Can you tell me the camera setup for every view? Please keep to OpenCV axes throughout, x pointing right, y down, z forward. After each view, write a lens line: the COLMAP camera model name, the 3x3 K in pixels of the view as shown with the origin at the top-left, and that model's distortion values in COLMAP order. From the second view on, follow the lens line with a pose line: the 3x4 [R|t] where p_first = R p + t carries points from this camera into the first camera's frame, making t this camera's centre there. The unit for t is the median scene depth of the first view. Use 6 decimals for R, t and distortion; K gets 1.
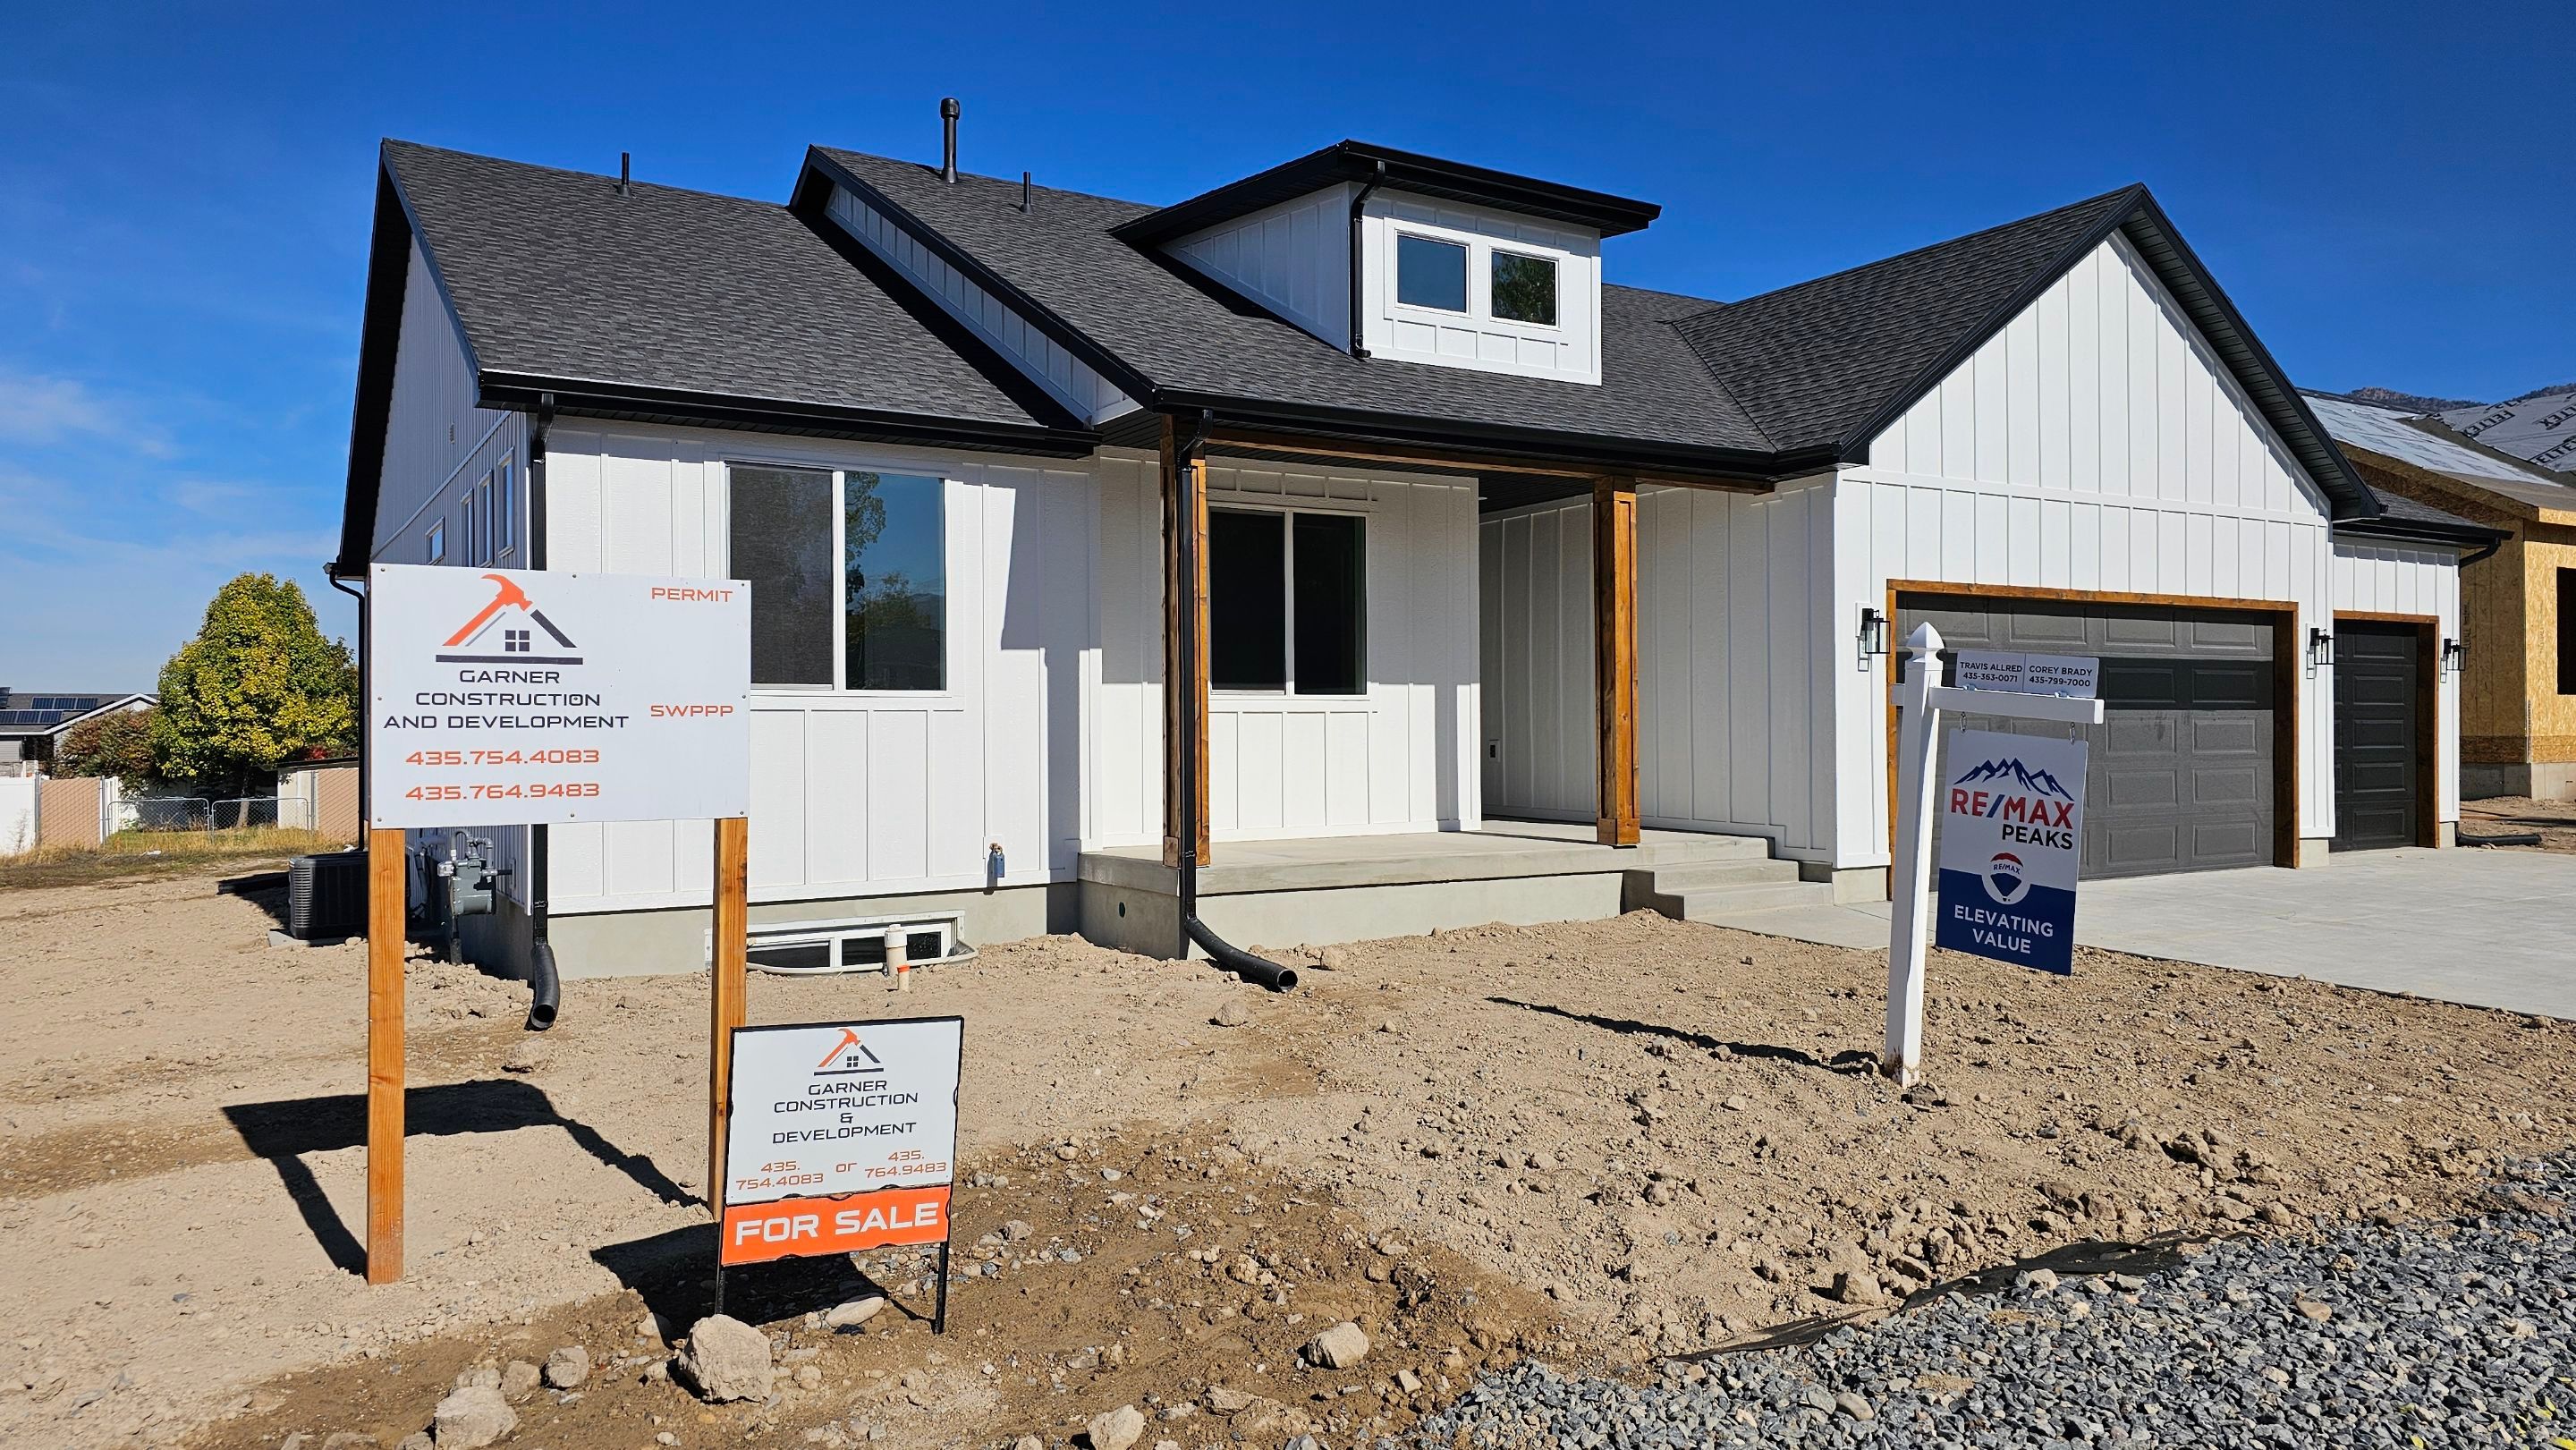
lens RADIAL K [[1738.2, 0, 1288.1], [0, 1738.2, 728.9], [0, 0, 1]] dist [0.034230, -0.003239]
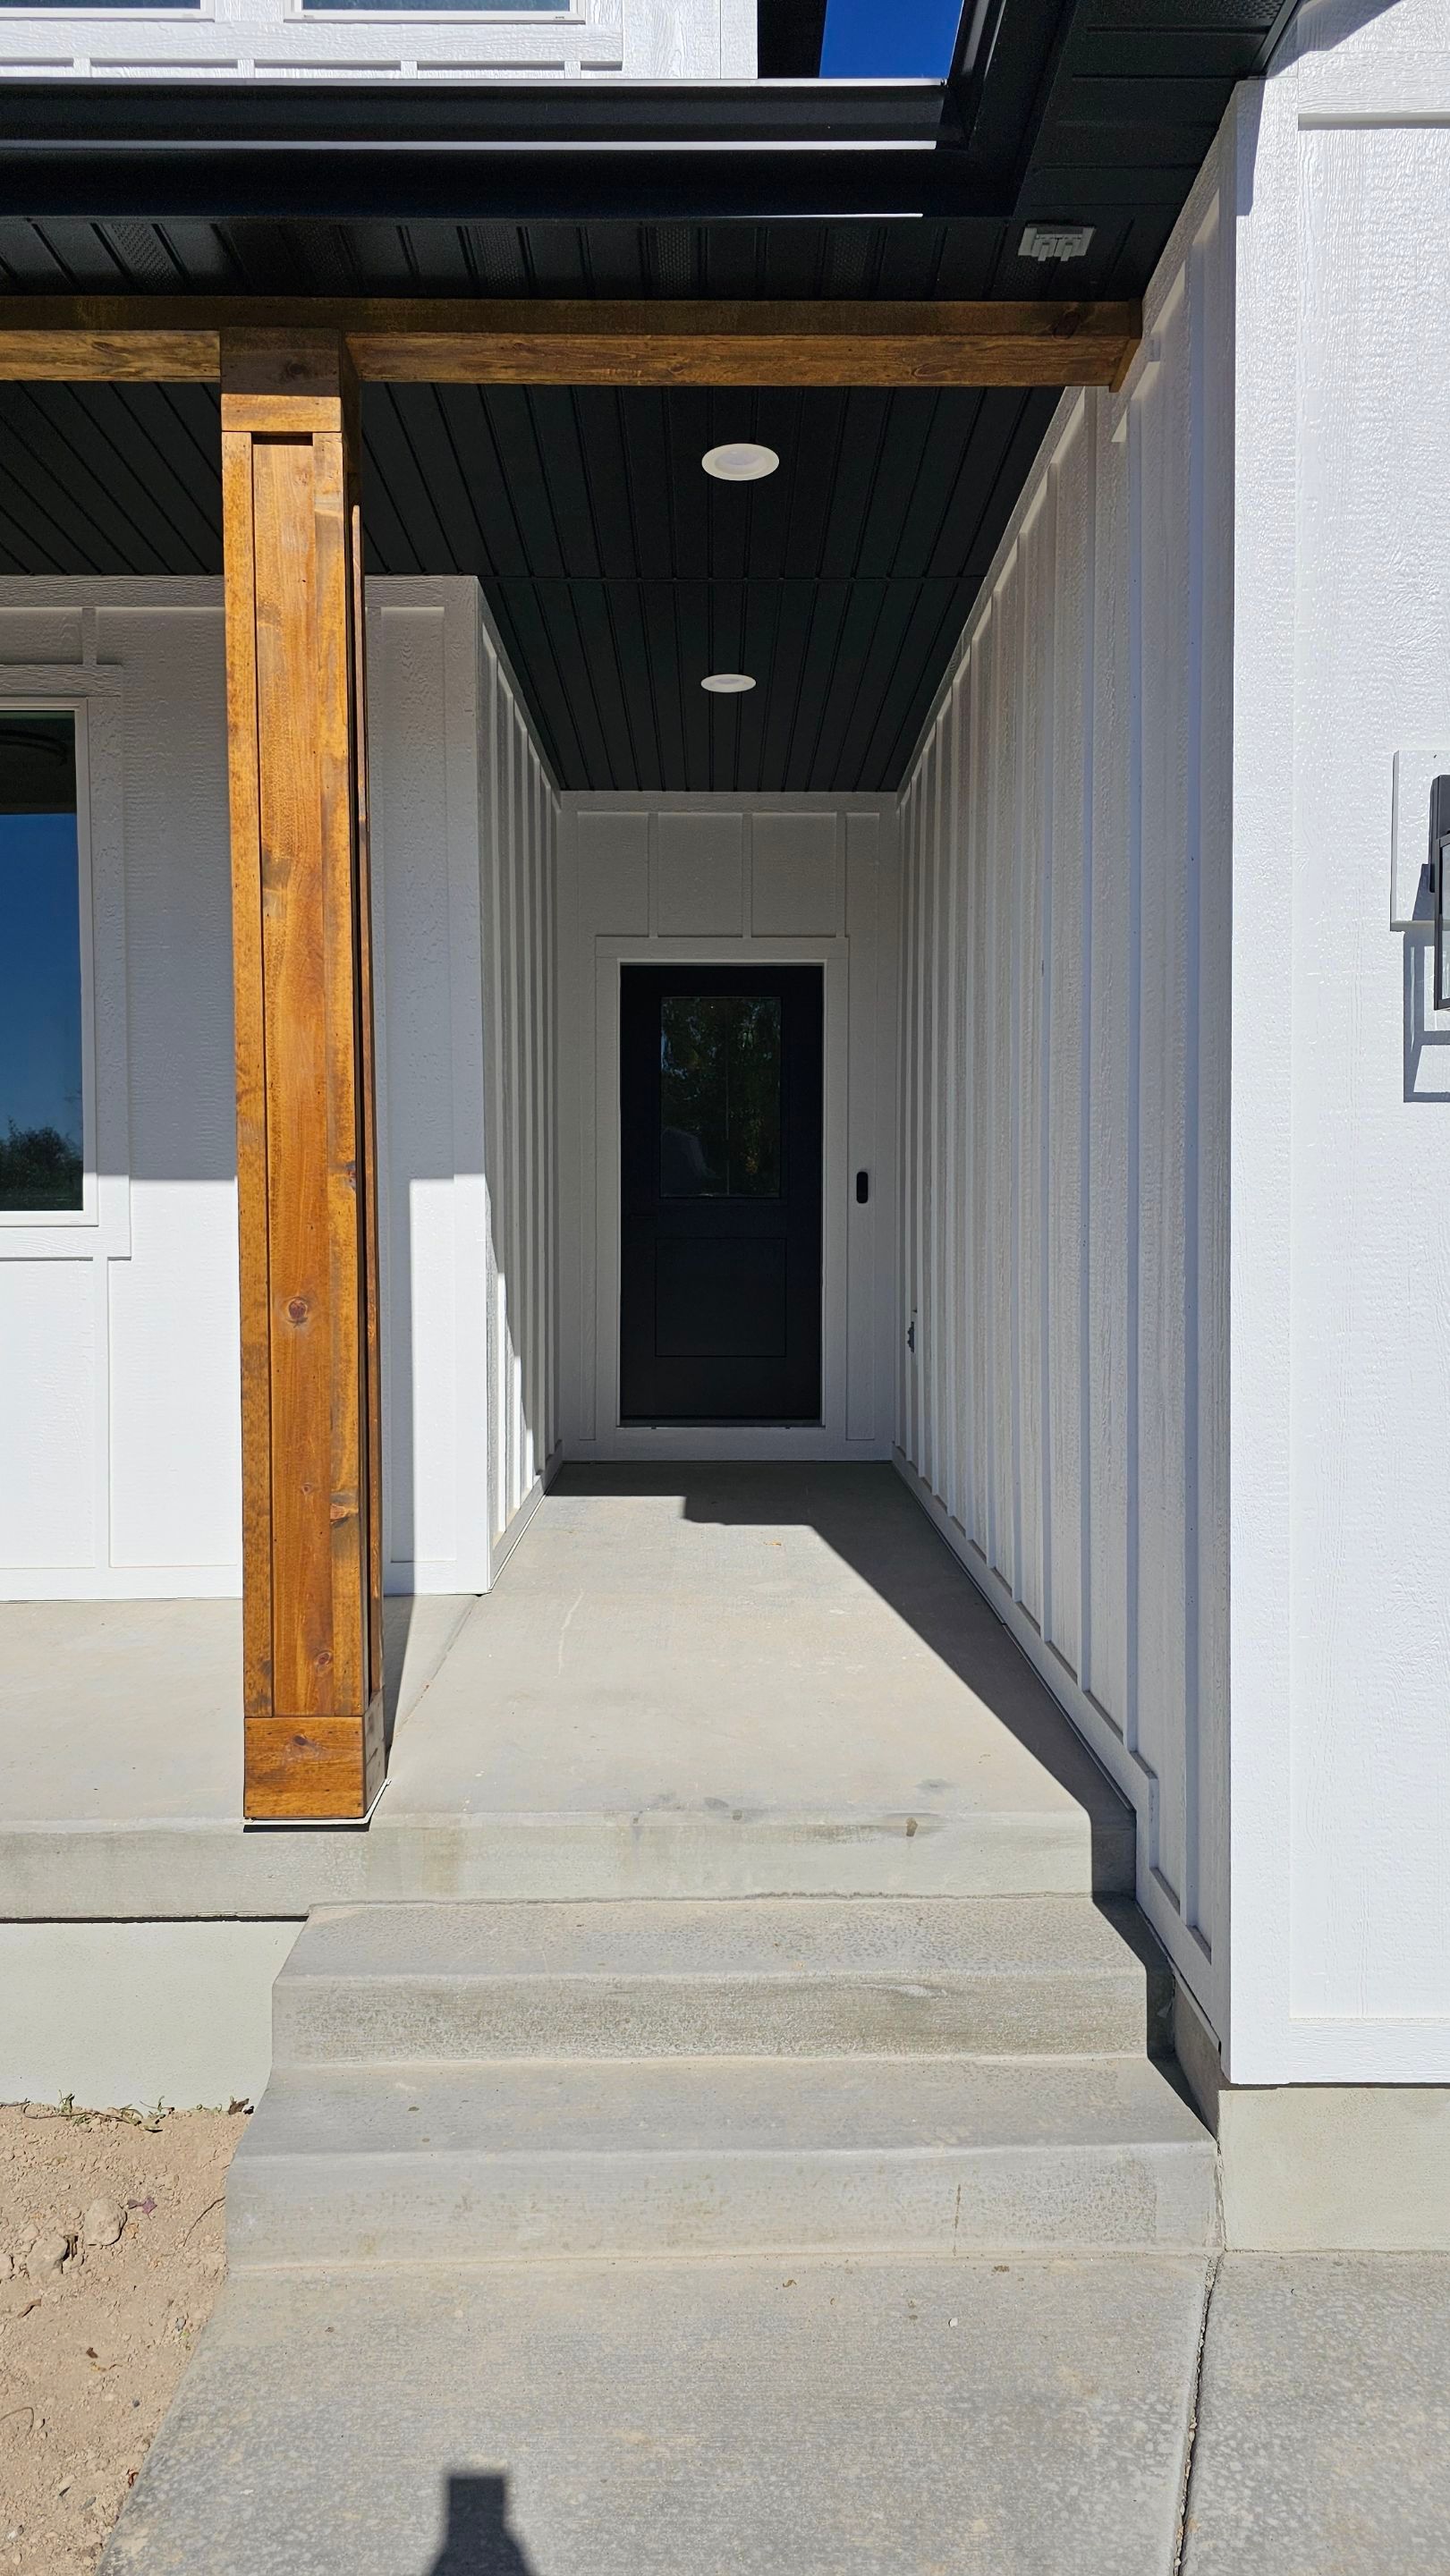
lens RADIAL K [[1053.1, 0, 725.0], [0, 1053.1, 1288.0], [0, 0, 1]] dist [0.005037, -0.000006]
pose [[0.842337, 0.037761, -0.537627, 0.241475], [0.004437, 0.997023, 0.076980, -0.017177], [0.538933, -0.067229, 0.839662, 0.767195]]
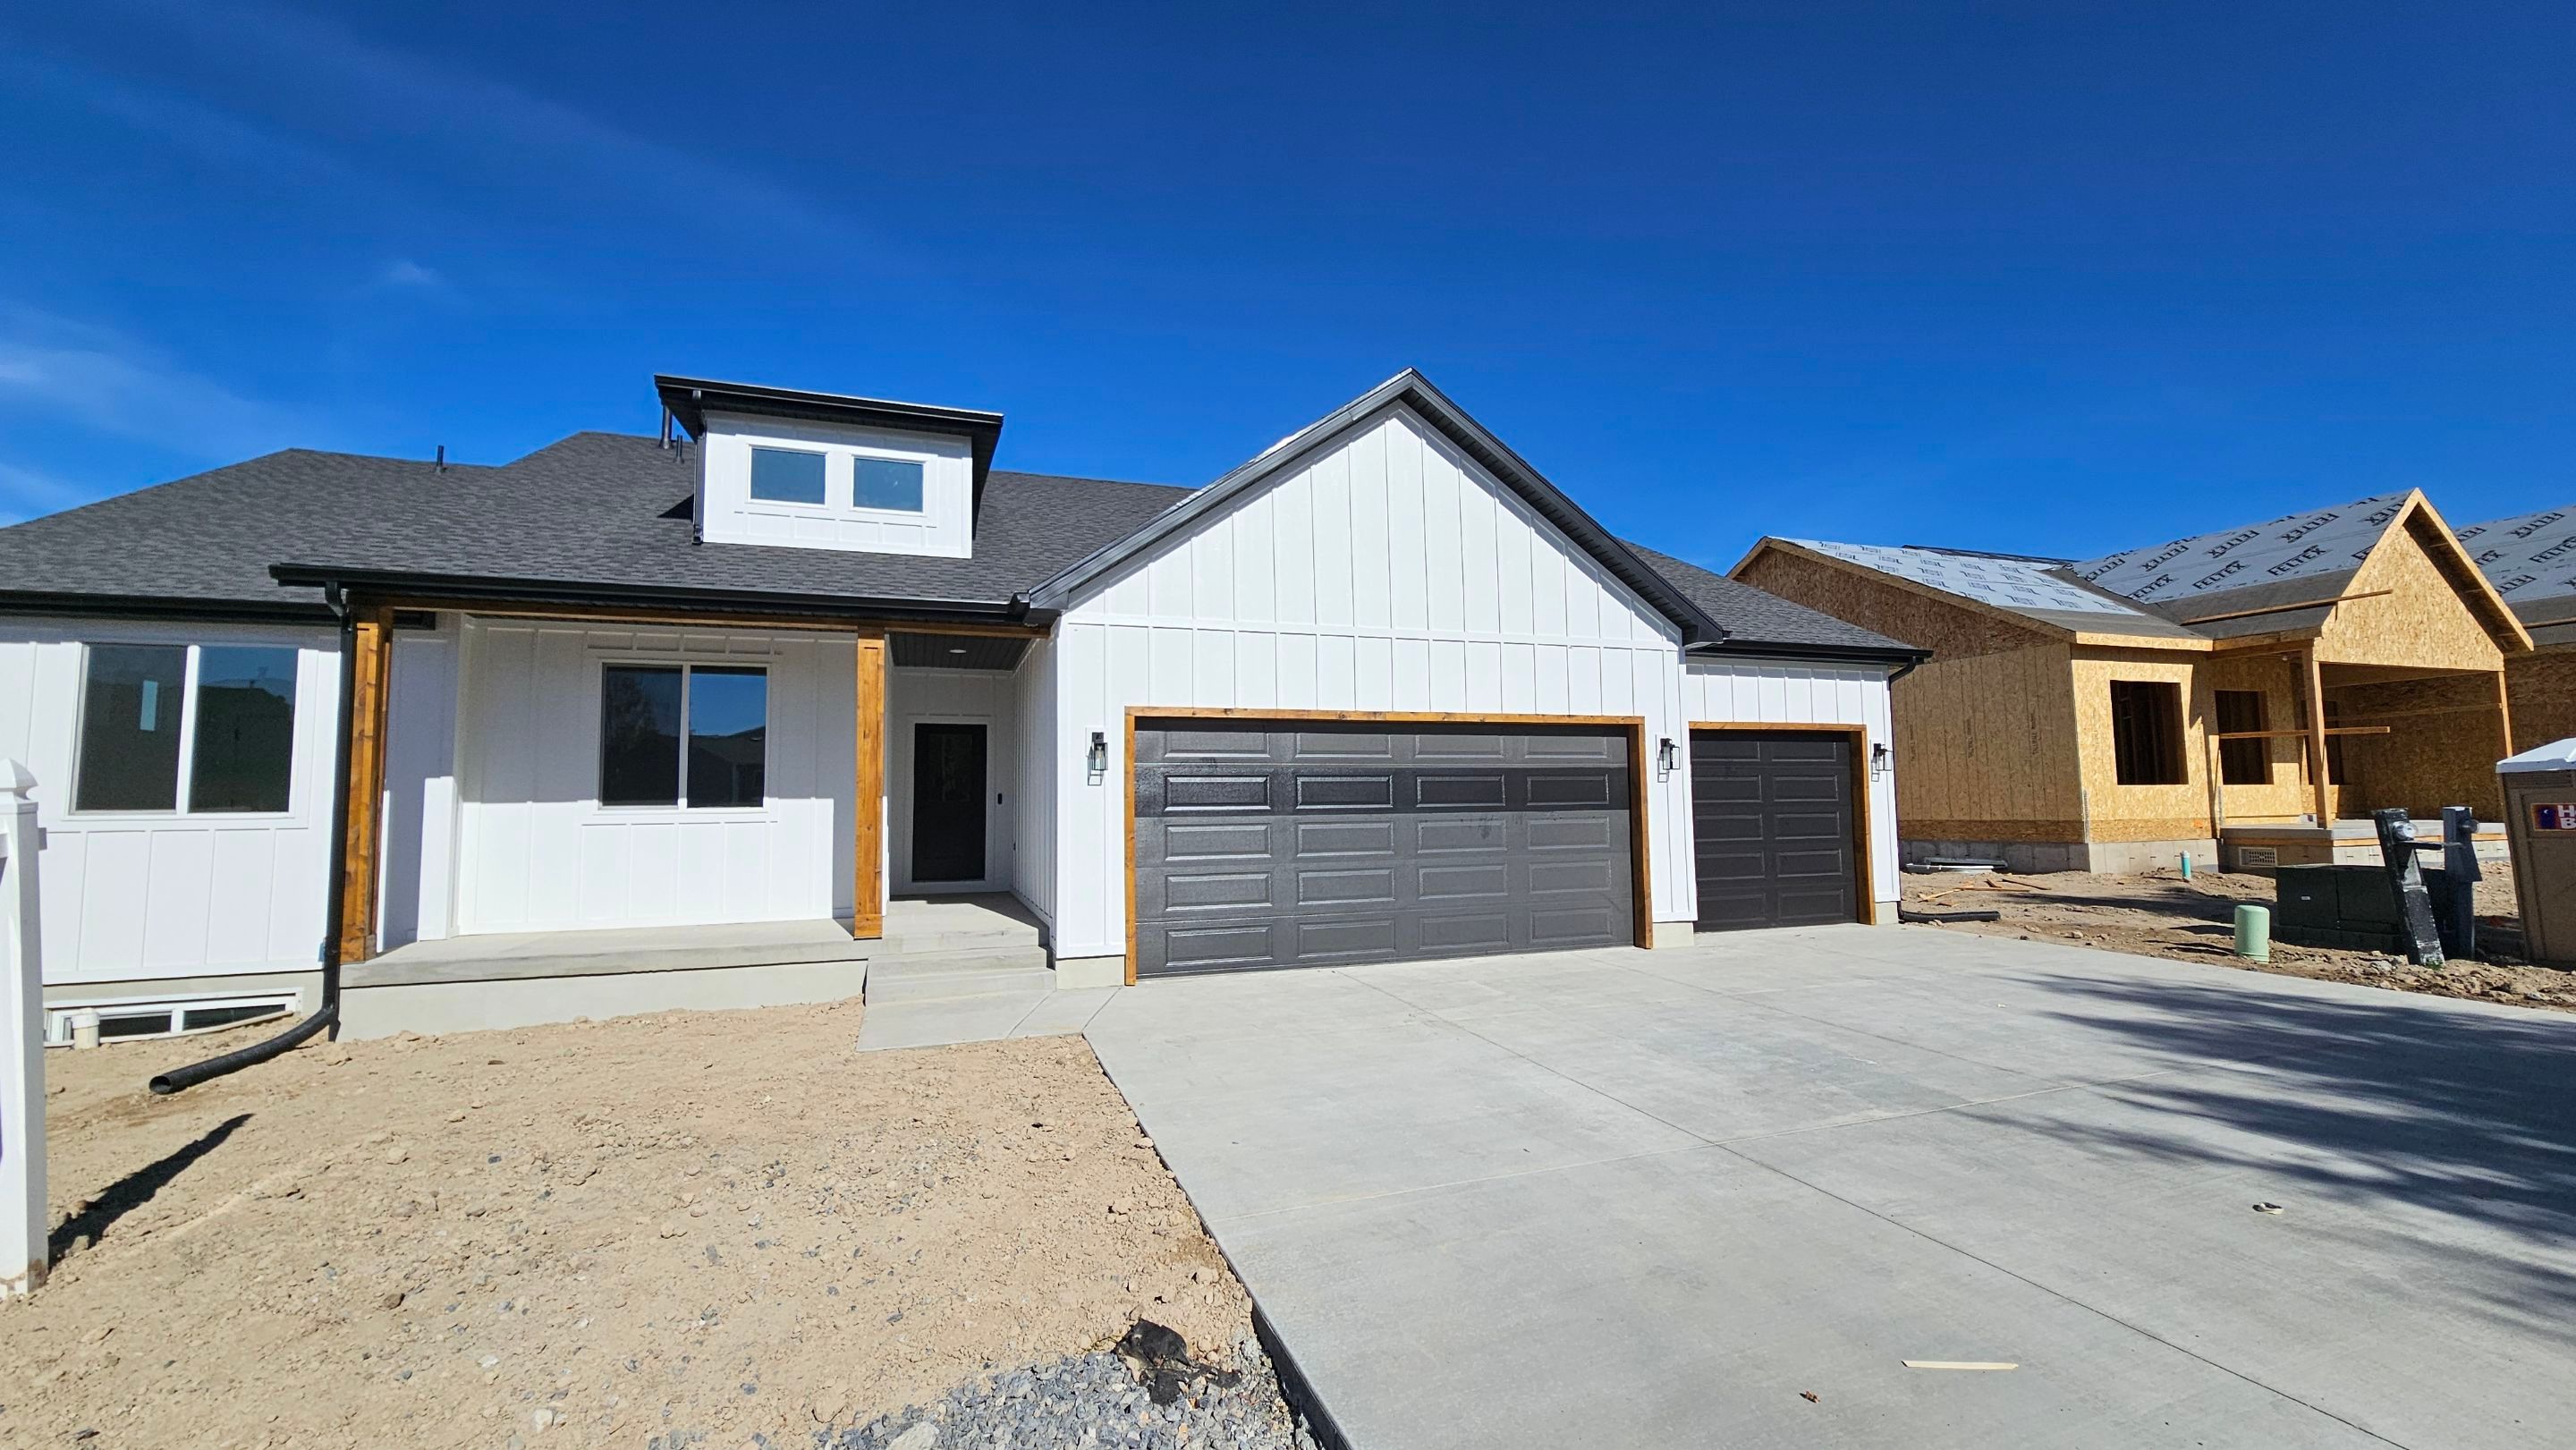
lens RADIAL K [[1053.1, 0, 1288.0], [0, 1053.1, 725.0], [0, 0, 1]] dist [0.005037, -0.000006]
pose [[0.978781, -0.022547, -0.203663, 0.499416], [0.007320, 0.997141, -0.075212, -0.016326], [0.204776, 0.072125, 0.976148, 0.282207]]
